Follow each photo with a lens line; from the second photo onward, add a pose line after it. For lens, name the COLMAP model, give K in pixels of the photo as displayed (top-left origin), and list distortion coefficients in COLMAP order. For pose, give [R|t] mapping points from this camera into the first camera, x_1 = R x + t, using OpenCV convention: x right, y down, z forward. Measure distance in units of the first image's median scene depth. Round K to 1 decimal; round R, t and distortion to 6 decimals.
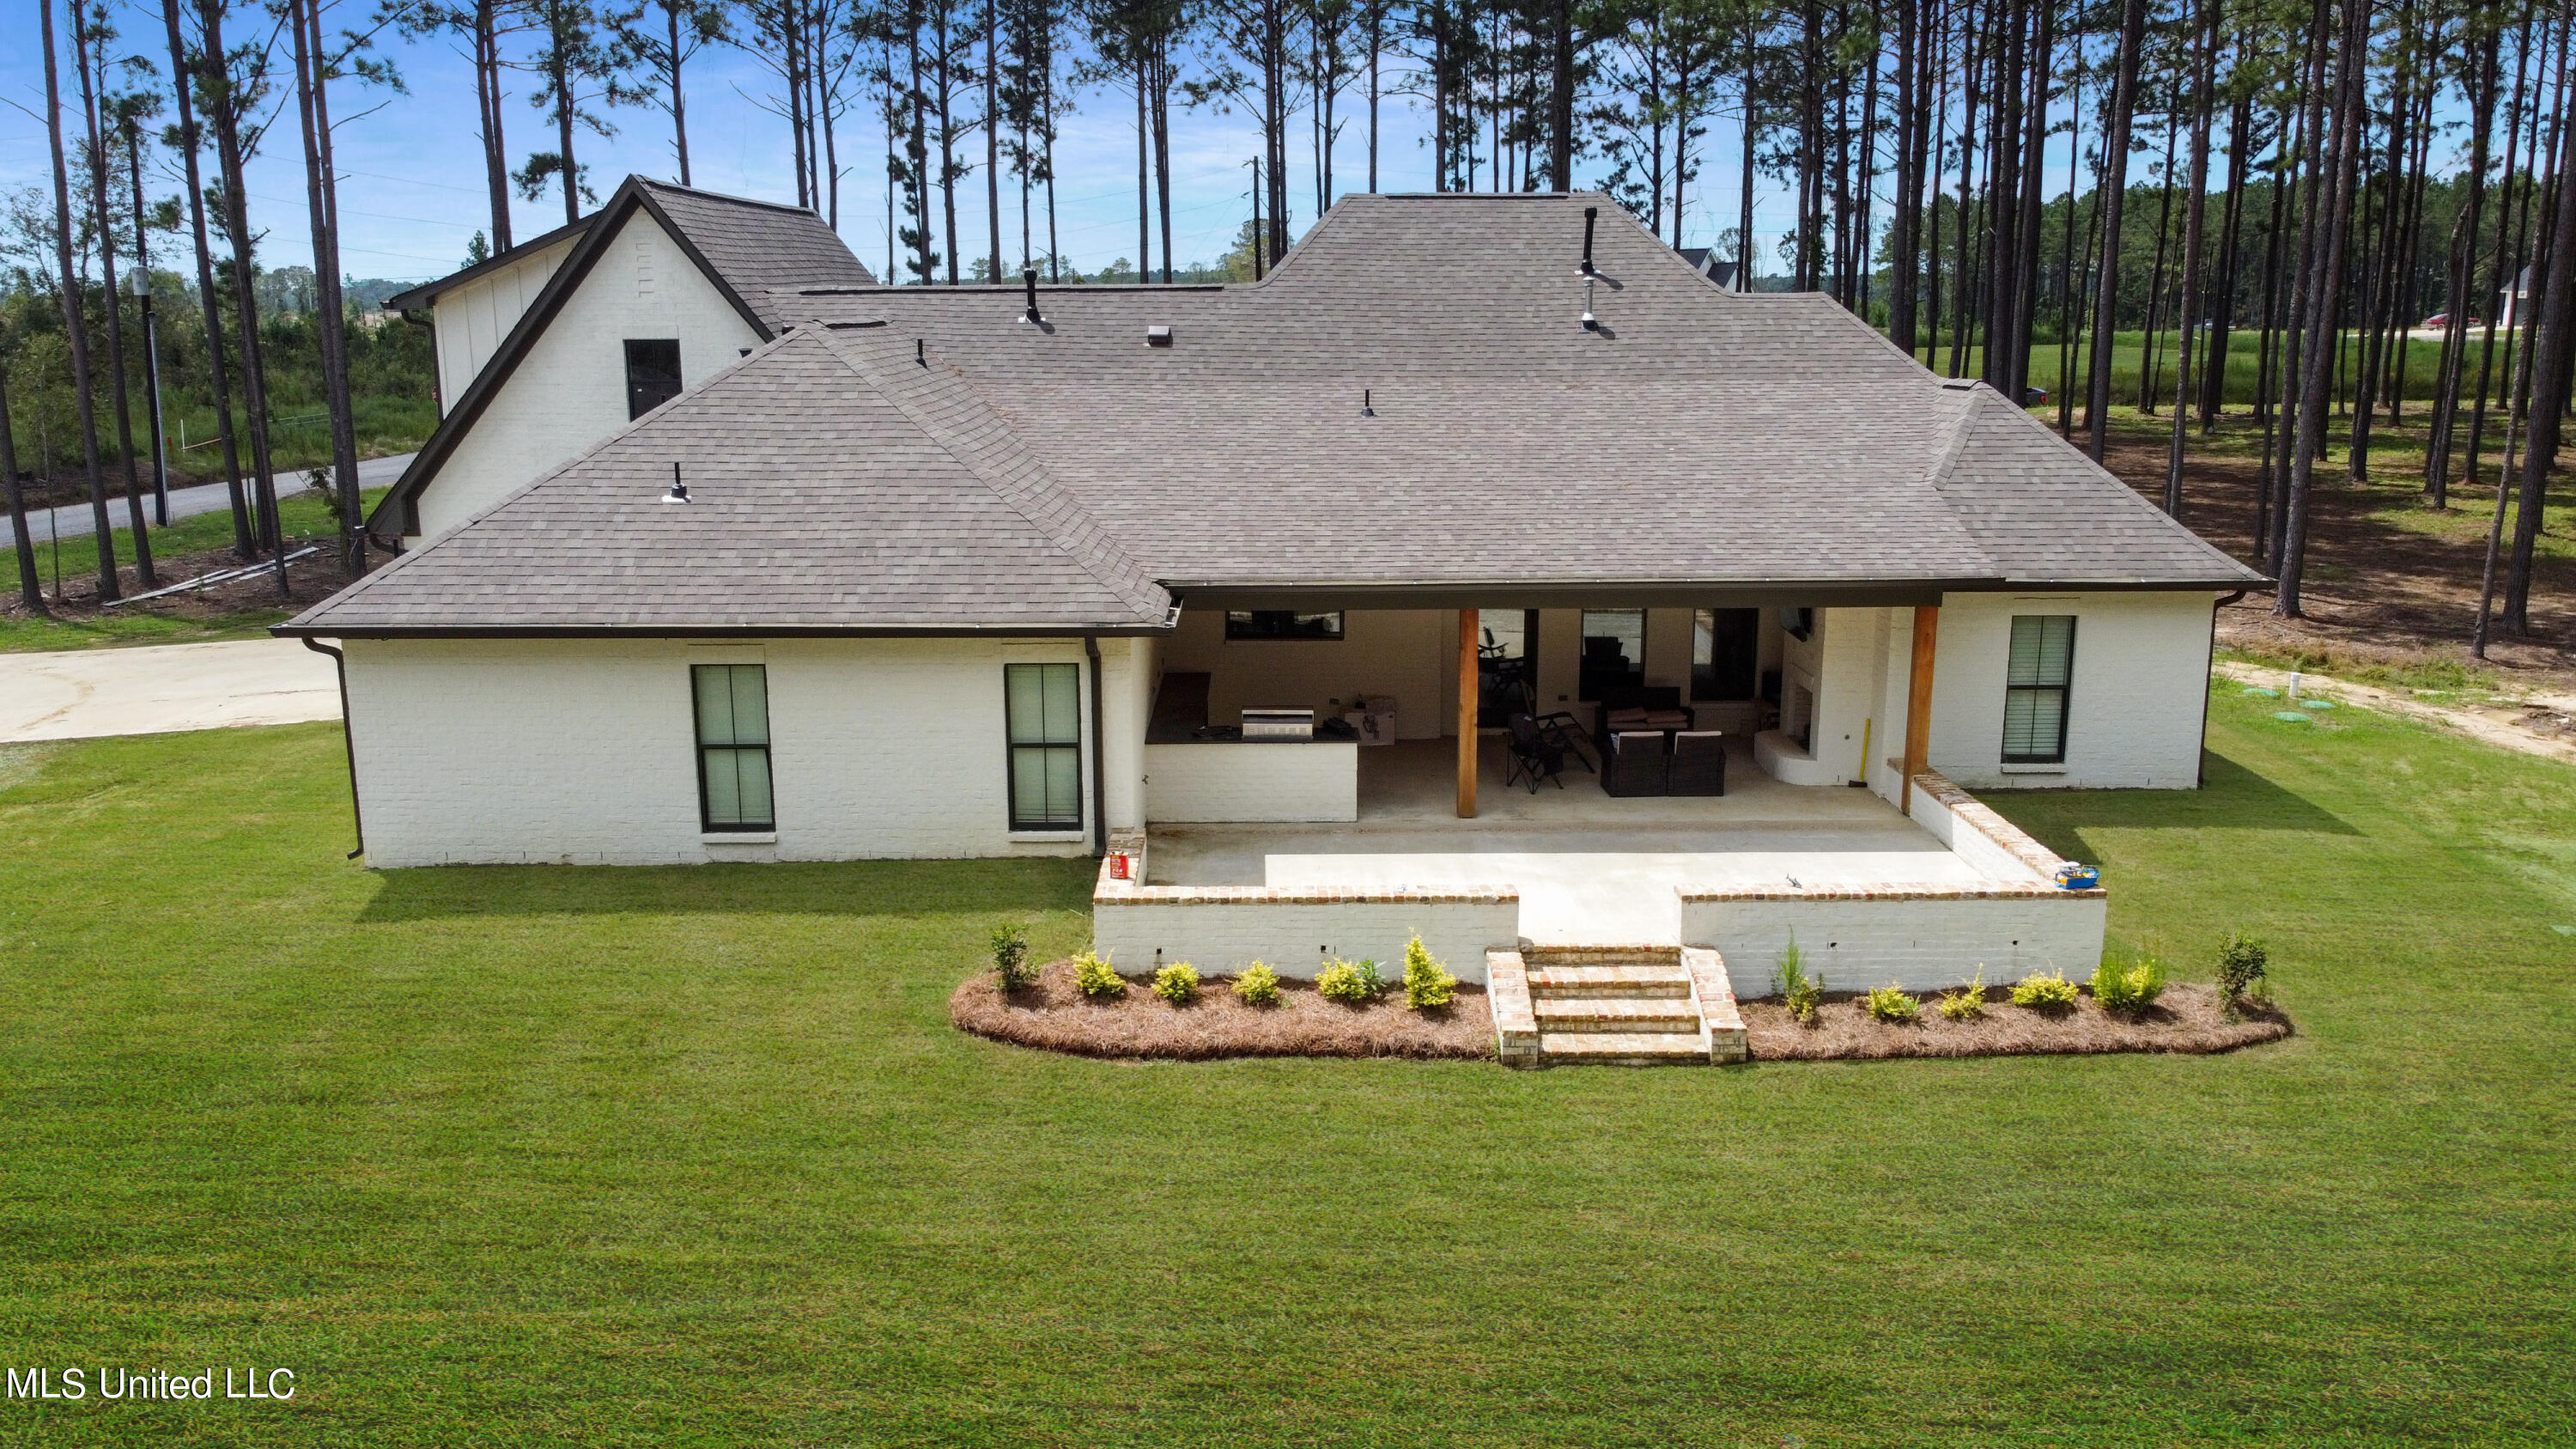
lens RADIAL K [[1946.9, 0, 1278.5], [0, 1946.9, 724.9], [0, 0, 1]] dist [0.008970, -0.011767]
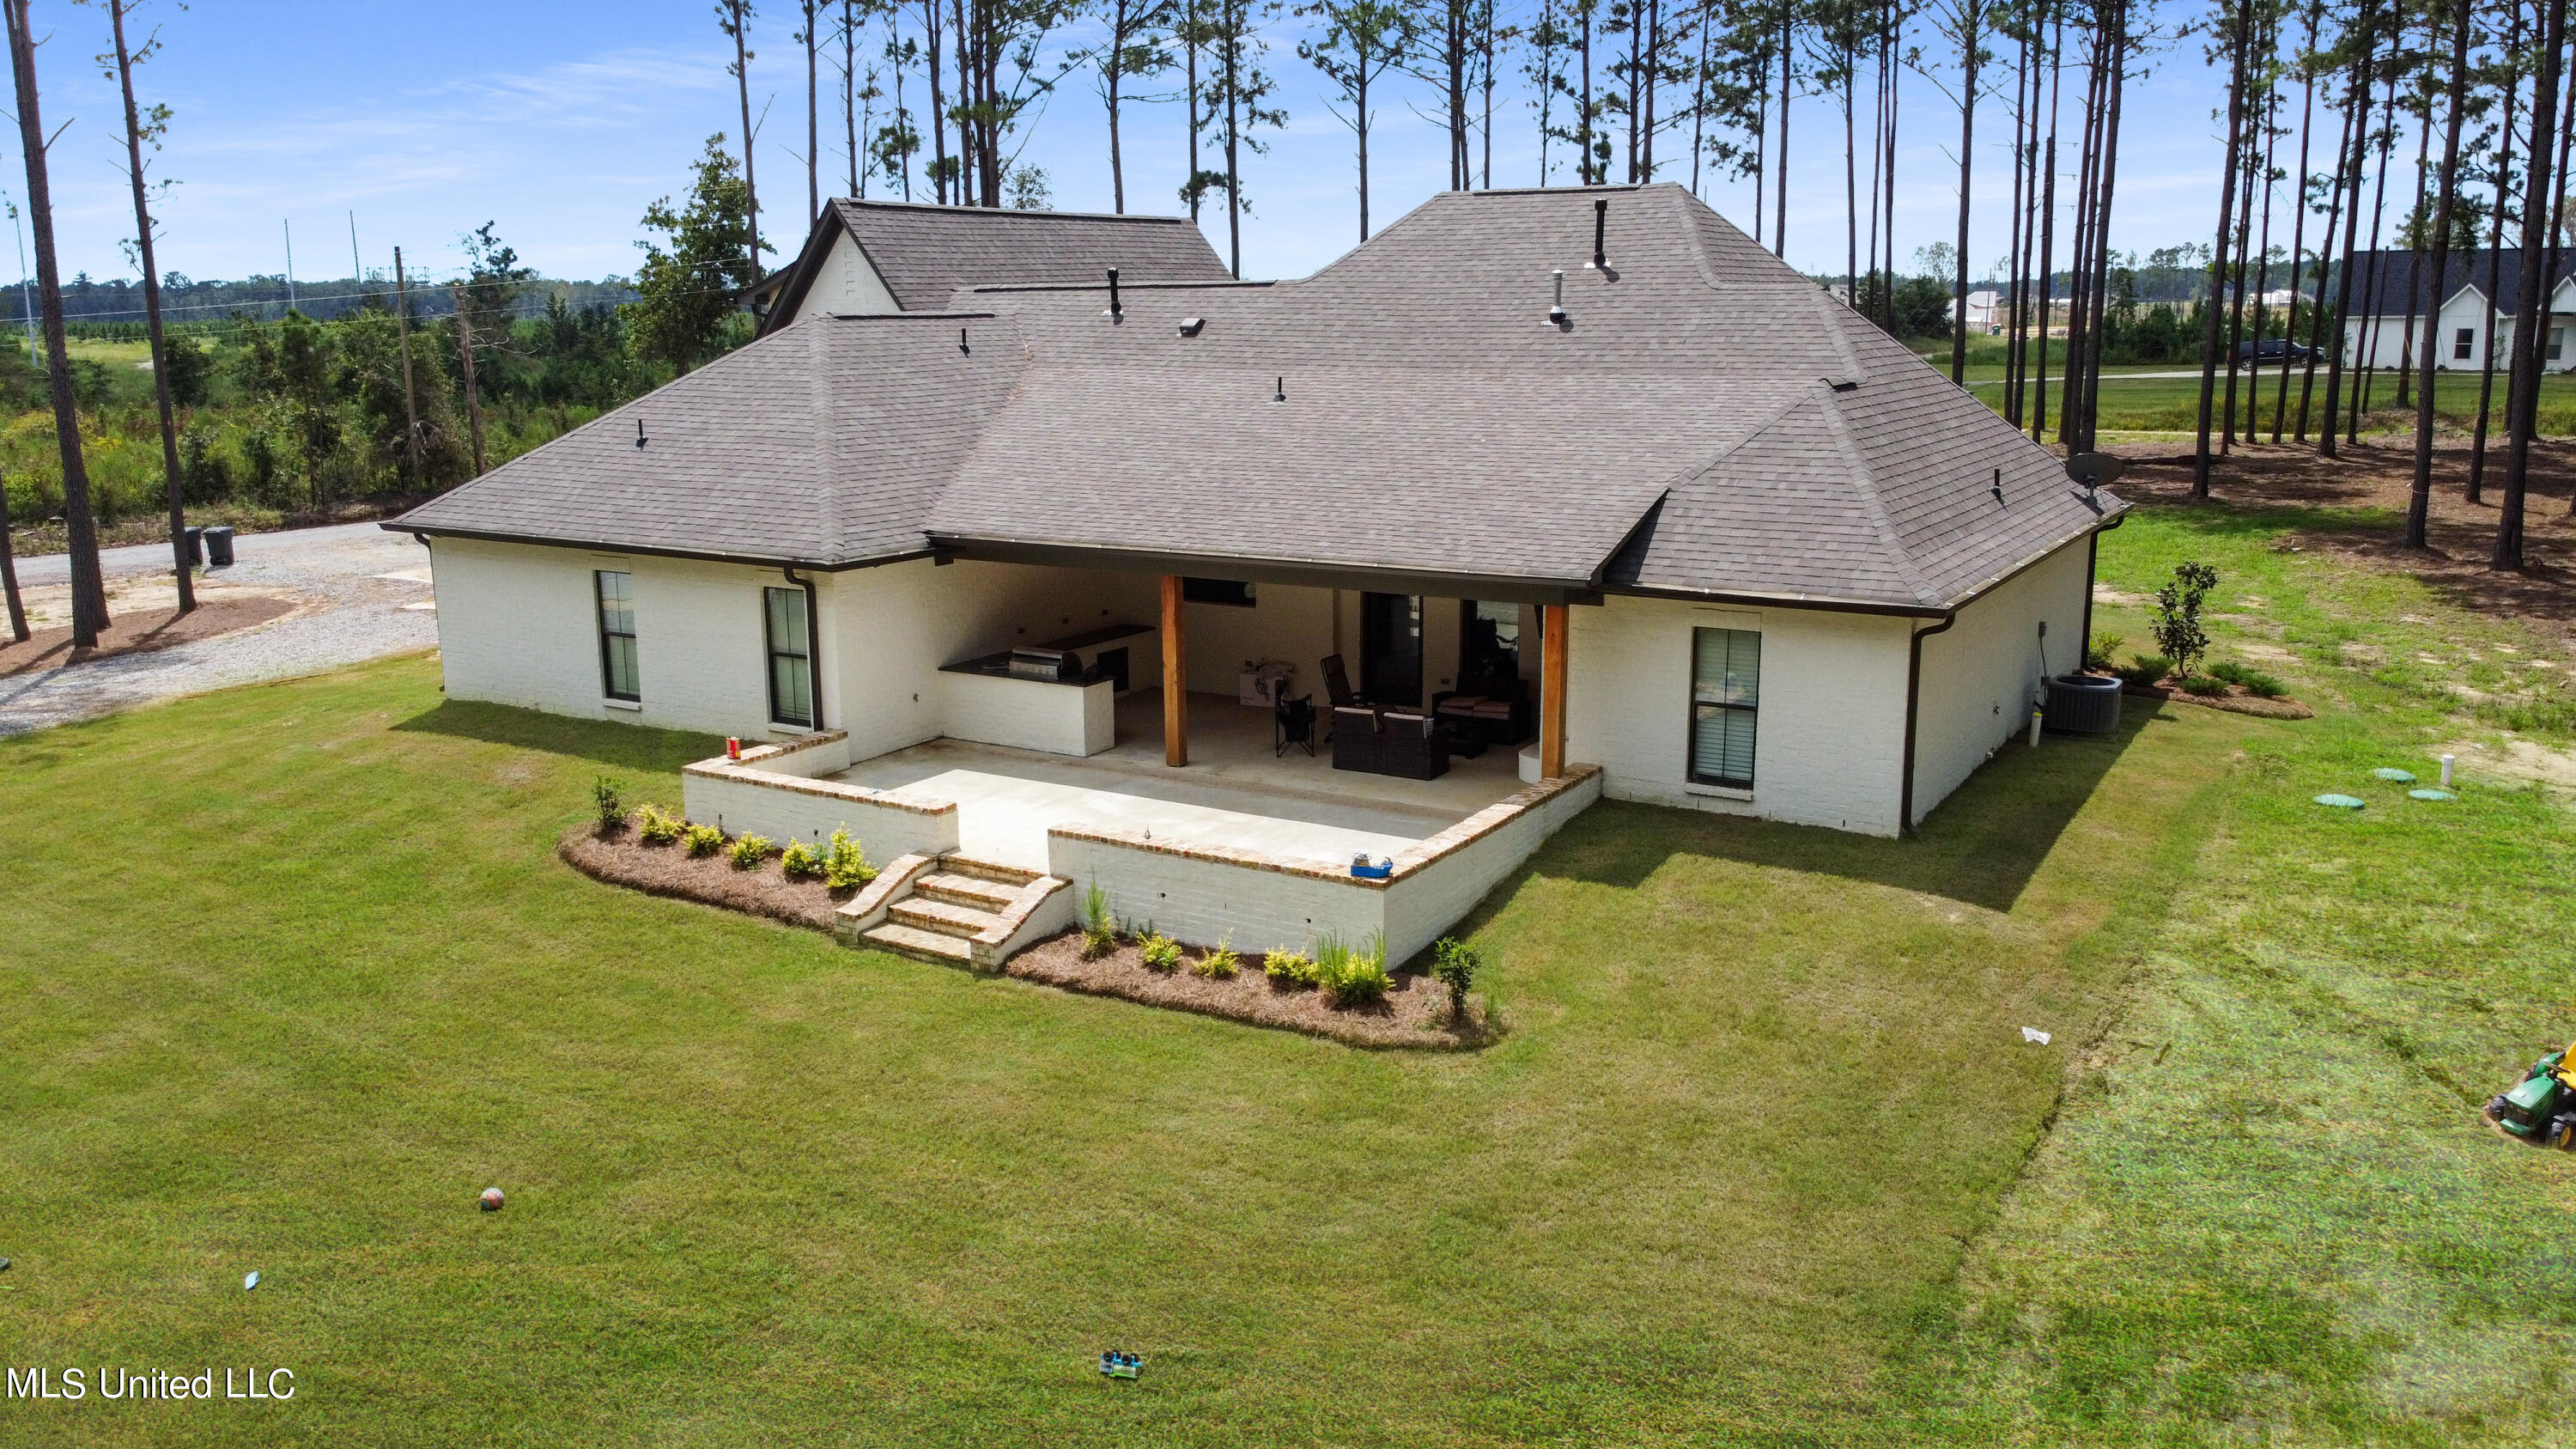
lens RADIAL K [[1946.9, 0, 1278.5], [0, 1946.9, 724.9], [0, 0, 1]] dist [0.008970, -0.011767]
pose [[0.847849, 0.110038, -0.518694, 0.786980], [-0.108579, 0.993530, 0.033290, -0.020329], [0.519001, 0.028095, 0.854312, 0.101718]]
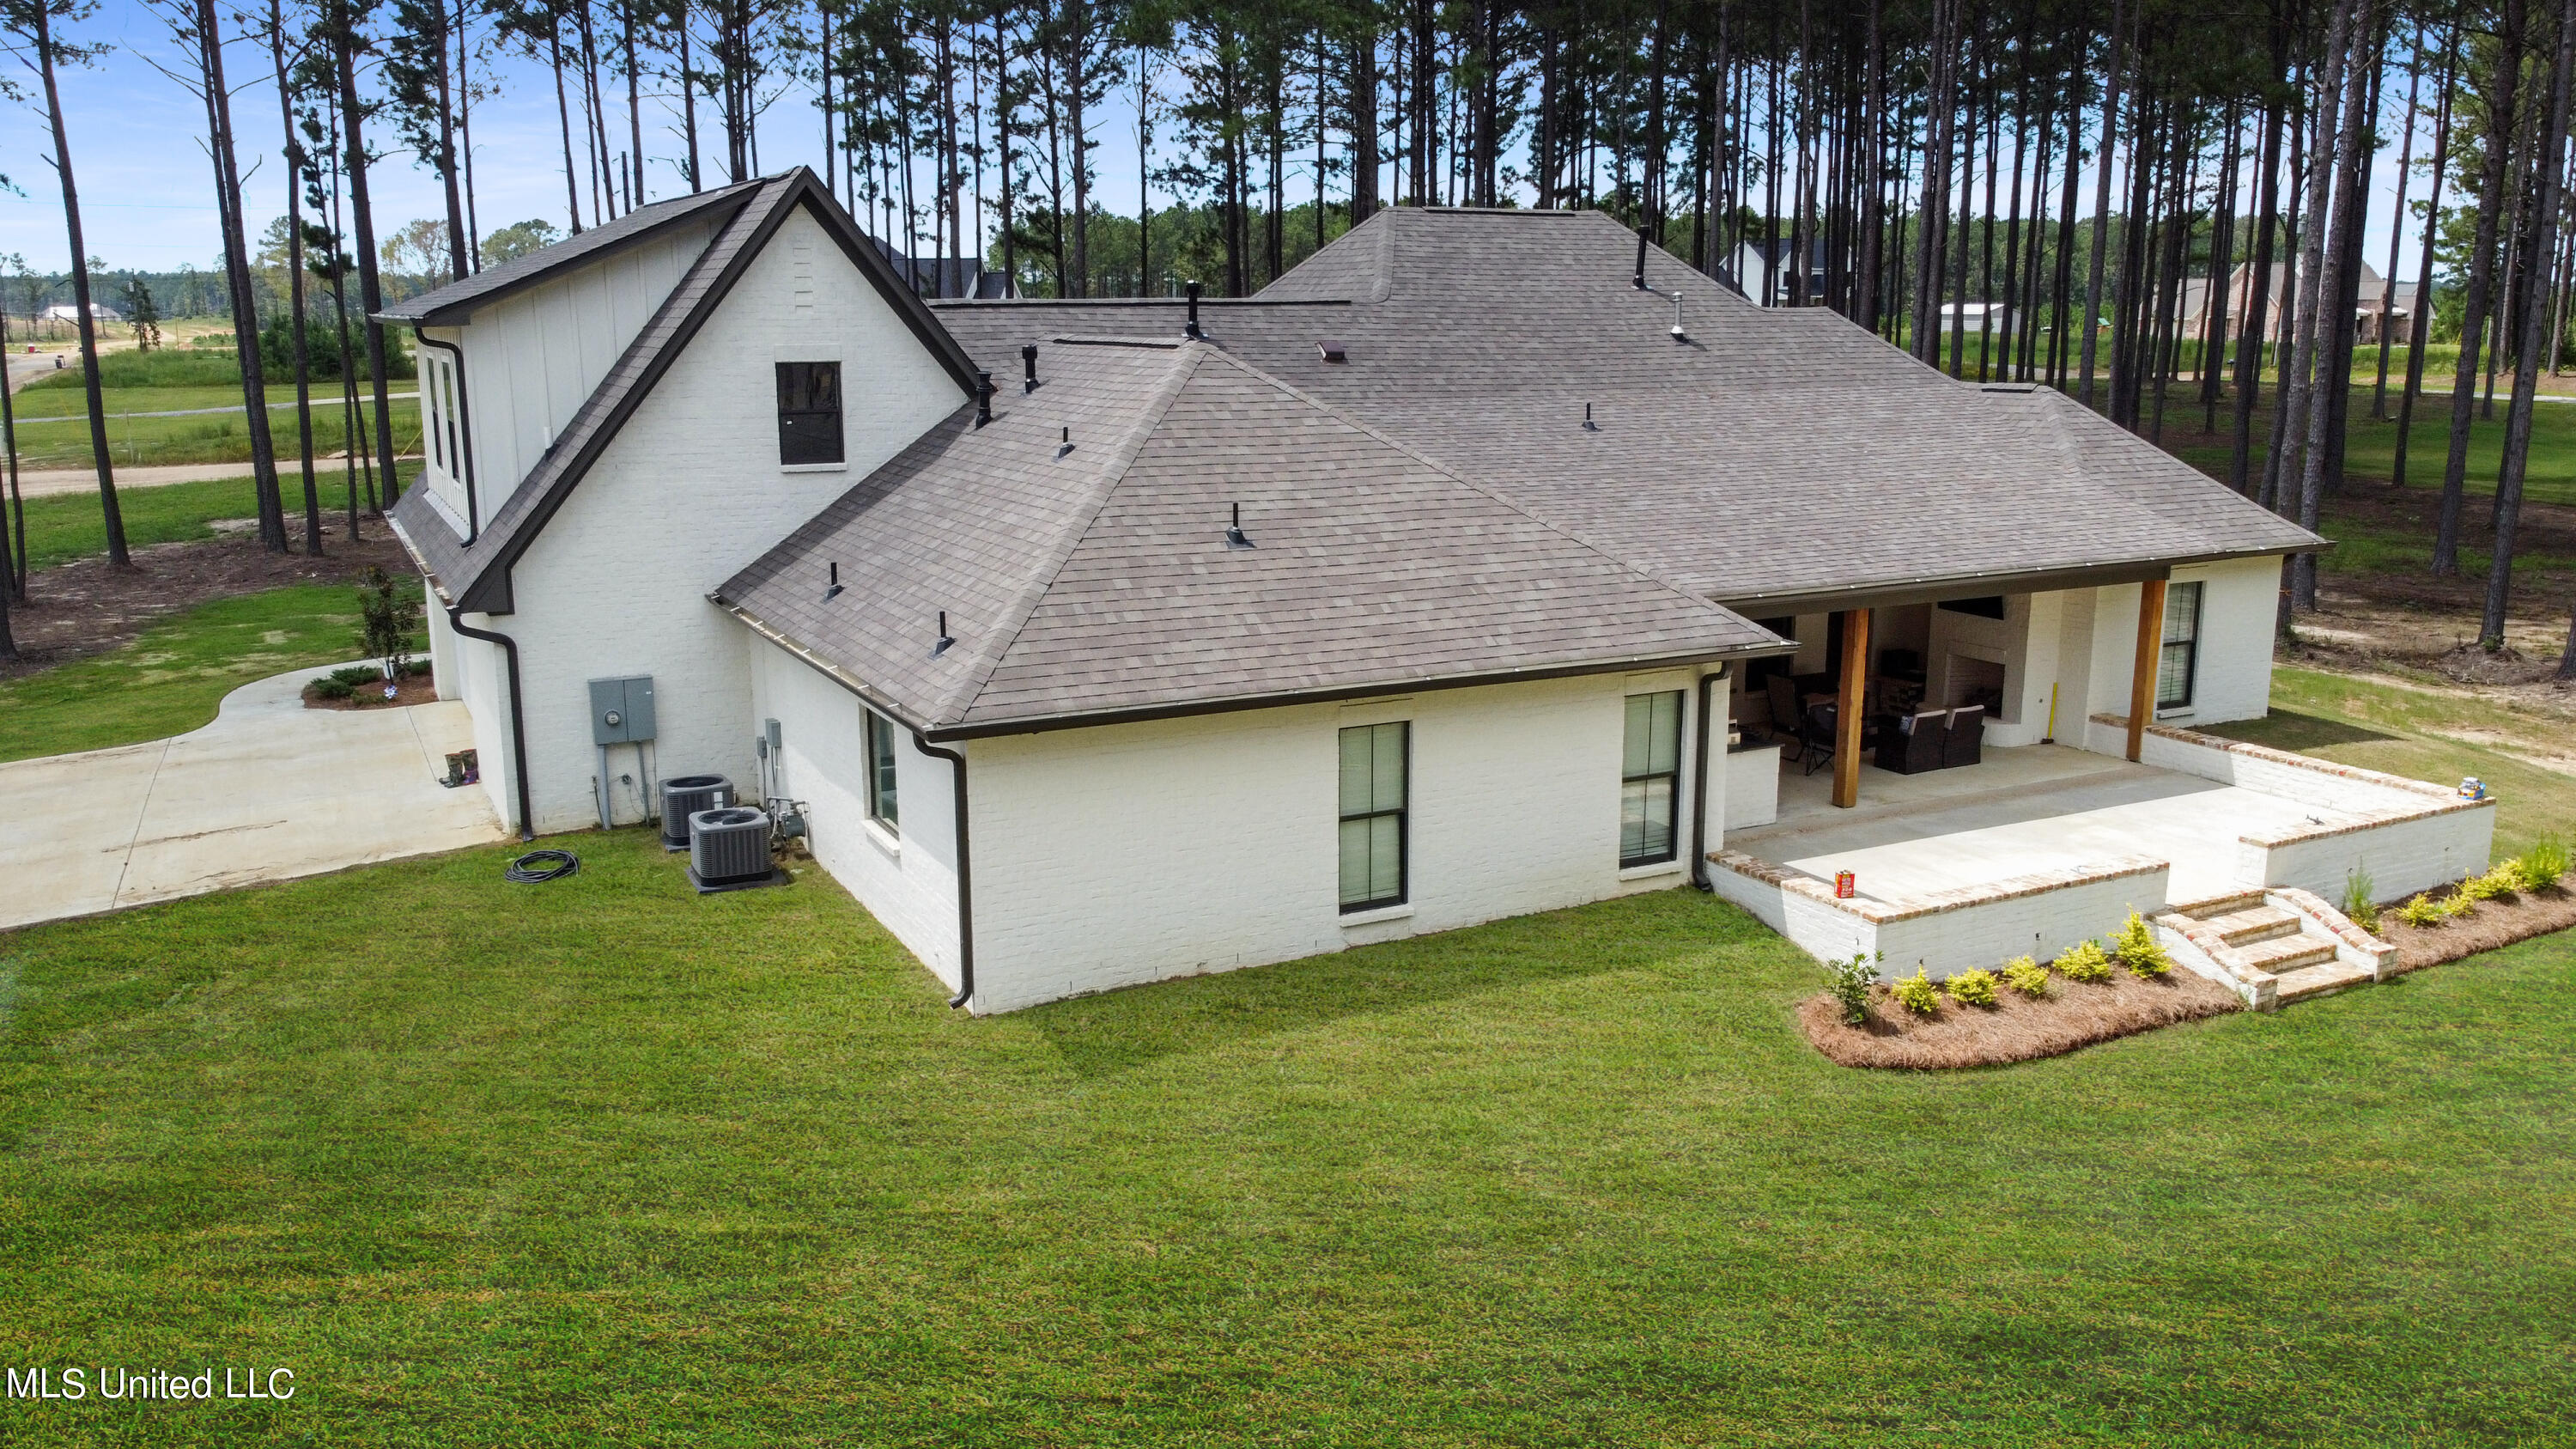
lens RADIAL K [[1946.9, 0, 1278.5], [0, 1946.9, 724.9], [0, 0, 1]] dist [0.008970, -0.011767]
pose [[0.890549, -0.094428, 0.444978, -0.707095], [0.095982, 0.995200, 0.019099, -0.051016], [-0.444645, 0.025701, 0.895338, 0.213556]]
